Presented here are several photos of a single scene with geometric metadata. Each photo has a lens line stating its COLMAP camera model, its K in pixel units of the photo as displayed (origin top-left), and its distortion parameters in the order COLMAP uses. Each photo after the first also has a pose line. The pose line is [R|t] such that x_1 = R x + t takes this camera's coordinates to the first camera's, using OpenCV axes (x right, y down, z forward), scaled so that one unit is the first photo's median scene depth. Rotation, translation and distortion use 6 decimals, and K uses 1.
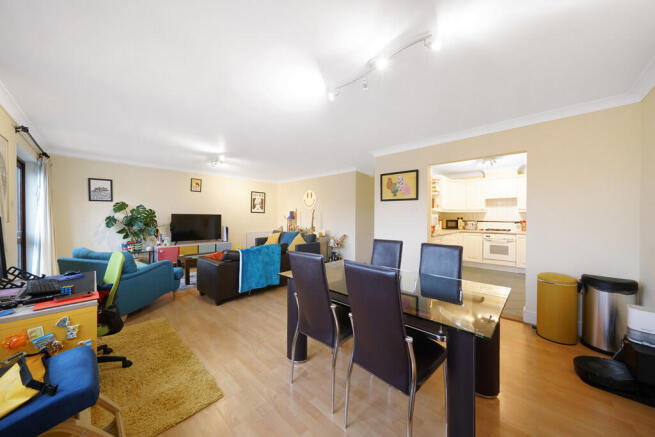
lens RADIAL K [[225.7, 0, 323.0], [0, 225.7, 219.3], [0, 0, 1]] dist [-0.000042, 0.000021]
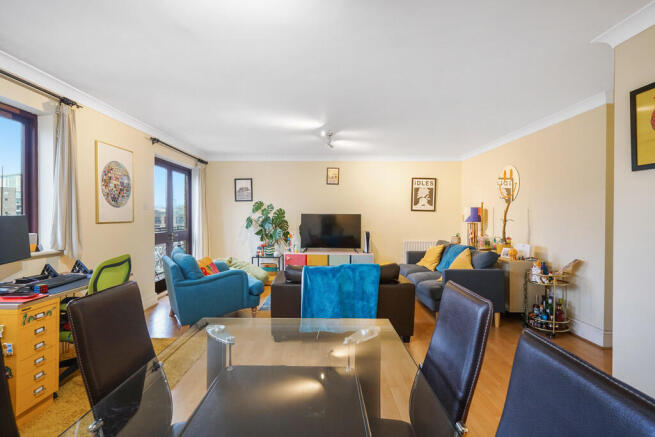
lens RADIAL K [[317.3, 0, 325.1], [0, 317.3, 217.7], [0, 0, 1]] dist [0.006263, 0.000309]
pose [[0.685540, 0.000711, -0.728035, 0.230343], [-0.009232, 0.999928, -0.007717, -0.001782], [0.727977, 0.012012, 0.685497, 0.269884]]
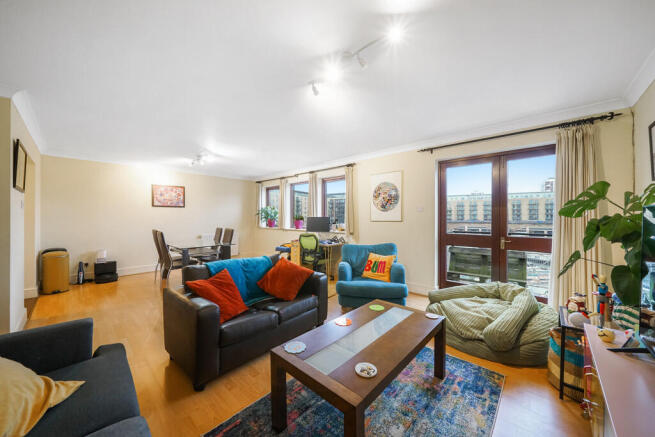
lens RADIAL K [[241.2, 0, 323.2], [0, 241.2, 217.2], [0, 0, 1]] dist [-0.001246, -0.000073]
pose [[-0.999937, -0.006040, -0.009449, -0.451151], [-0.006137, 0.999929, 0.010244, -0.015266], [0.009387, 0.010302, -0.999903, 1.358108]]
